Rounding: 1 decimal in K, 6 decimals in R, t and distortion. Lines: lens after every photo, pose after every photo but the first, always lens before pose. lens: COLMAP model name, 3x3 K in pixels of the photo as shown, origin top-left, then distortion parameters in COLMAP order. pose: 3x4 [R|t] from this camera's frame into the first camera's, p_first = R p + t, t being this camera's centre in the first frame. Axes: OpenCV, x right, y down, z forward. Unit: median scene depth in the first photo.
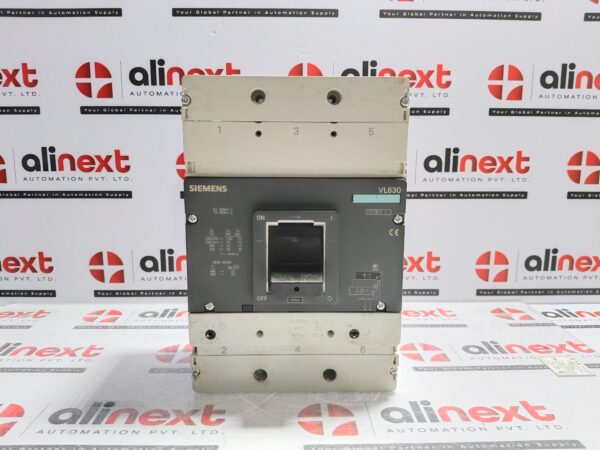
lens RADIAL K [[472.8, 0, 302.2], [0, 472.8, 223.1], [0, 0, 1]] dist [0.029428, -0.090597]
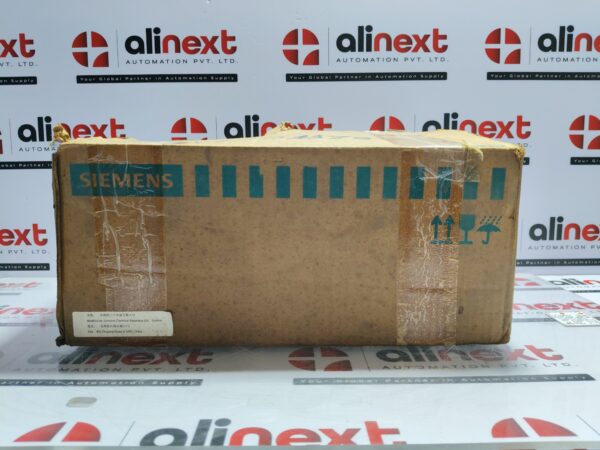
lens RADIAL K [[472.8, 0, 300.6], [0, 472.8, 220.4], [0, 0, 1]] dist [0.029428, -0.090597]
pose [[0.999804, -0.008446, -0.017908, 0.021377], [0.007491, 0.998579, -0.052754, 0.116046], [0.018328, 0.052610, 0.998447, 0.024541]]
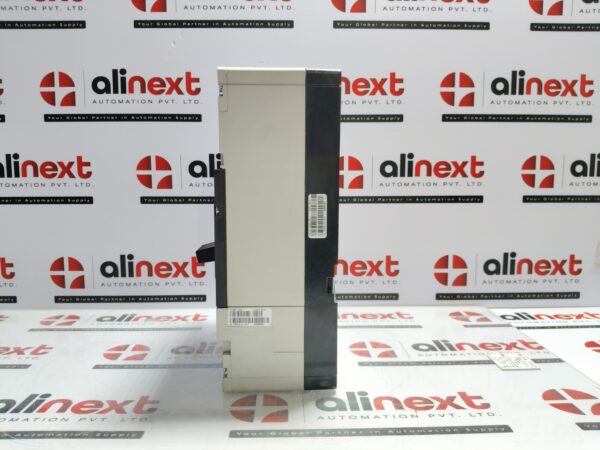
lens RADIAL K [[472.8, 0, 301.1], [0, 472.8, 221.6], [0, 0, 1]] dist [0.029428, -0.090597]
pose [[0.999985, -0.004681, 0.002759, 0.085742], [0.004845, 0.998008, -0.062904, 0.053451], [-0.002459, 0.062916, 0.998016, -0.011191]]
